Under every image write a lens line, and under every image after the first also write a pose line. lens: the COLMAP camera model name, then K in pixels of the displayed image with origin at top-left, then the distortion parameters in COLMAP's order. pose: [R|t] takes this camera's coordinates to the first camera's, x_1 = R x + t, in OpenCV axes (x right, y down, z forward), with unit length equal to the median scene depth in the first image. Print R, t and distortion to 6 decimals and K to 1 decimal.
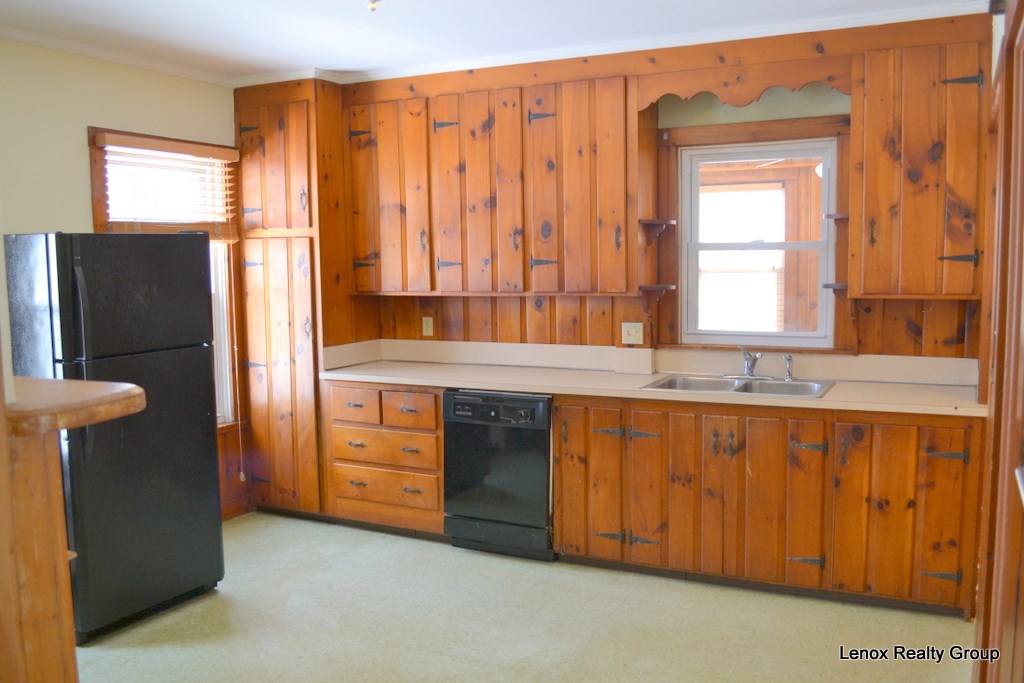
lens RADIAL K [[891.6, 0, 512.0], [0, 891.6, 341.5], [0, 0, 1]] dist [-0.082195, 0.008943]
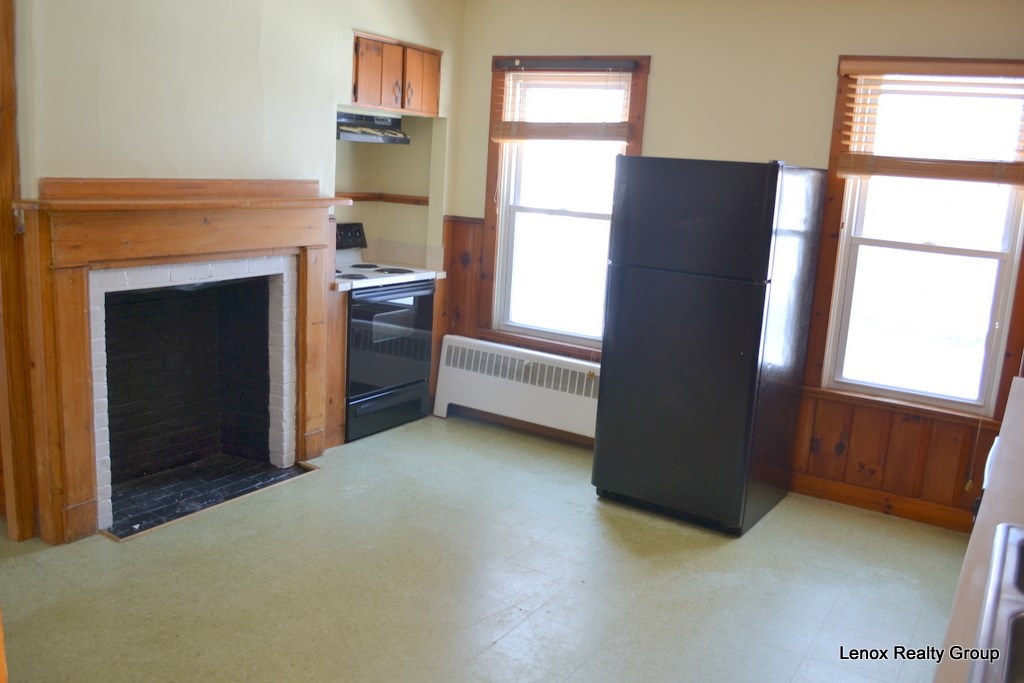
lens RADIAL K [[891.6, 0, 512.0], [0, 891.6, 341.5], [0, 0, 1]] dist [-0.082195, 0.008943]
pose [[-0.061206, 0.191619, -0.979559, 0.616052], [-0.180664, 0.963062, 0.199680, -0.073891], [0.981639, 0.189192, -0.024327, 0.799168]]
